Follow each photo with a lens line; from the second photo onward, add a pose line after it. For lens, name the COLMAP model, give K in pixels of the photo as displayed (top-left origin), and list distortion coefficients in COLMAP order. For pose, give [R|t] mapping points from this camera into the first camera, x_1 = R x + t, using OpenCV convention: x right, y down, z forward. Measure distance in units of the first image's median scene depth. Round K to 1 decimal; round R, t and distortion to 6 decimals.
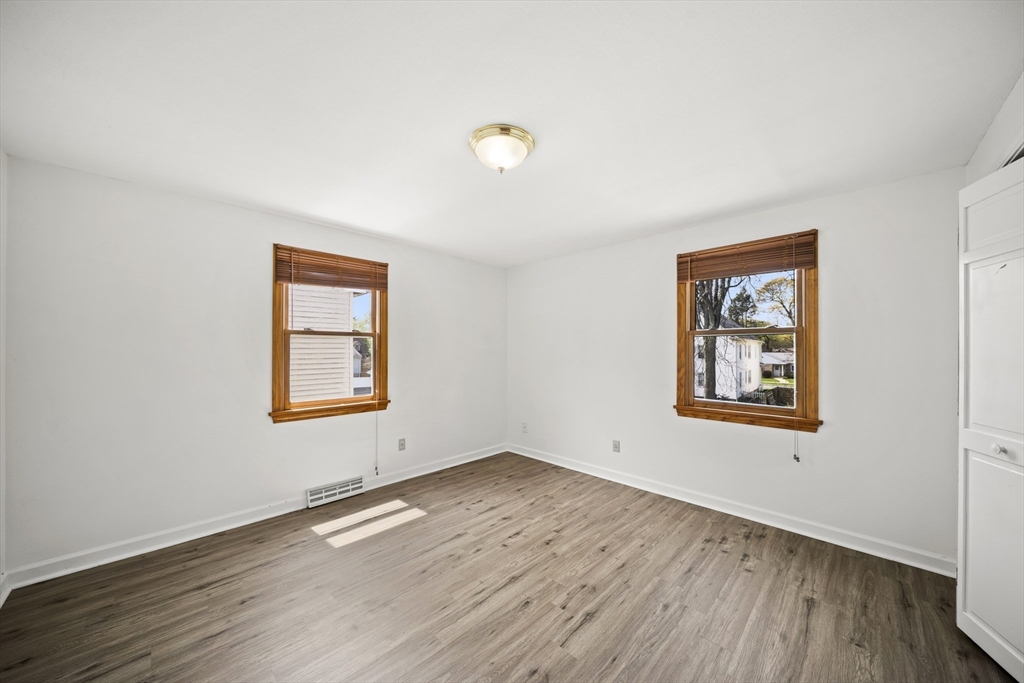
lens RADIAL K [[361.3, 0, 499.9], [0, 361.3, 345.3], [0, 0, 1]] dist [-0.006491, 0.000008]
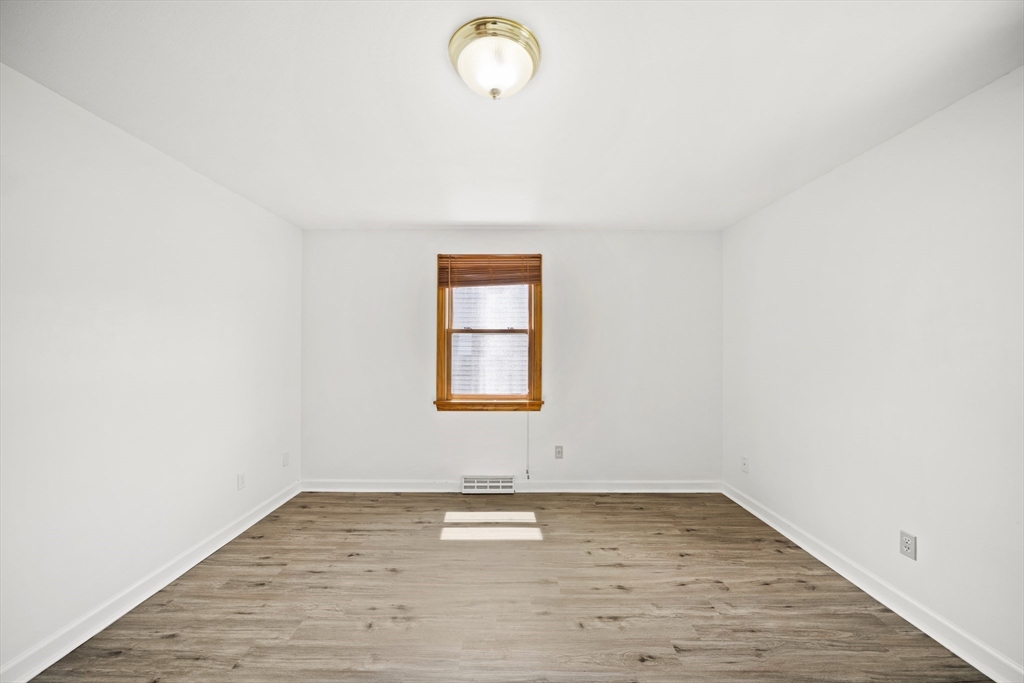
lens RADIAL K [[361.3, 0, 532.4], [0, 361.3, 344.6], [0, 0, 1]] dist [-0.006491, 0.000008]
pose [[0.710063, -0.003889, -0.704127, 0.362229], [0.007389, 0.999971, 0.001929, 0.004872], [0.704099, -0.006573, 0.710071, 0.360949]]
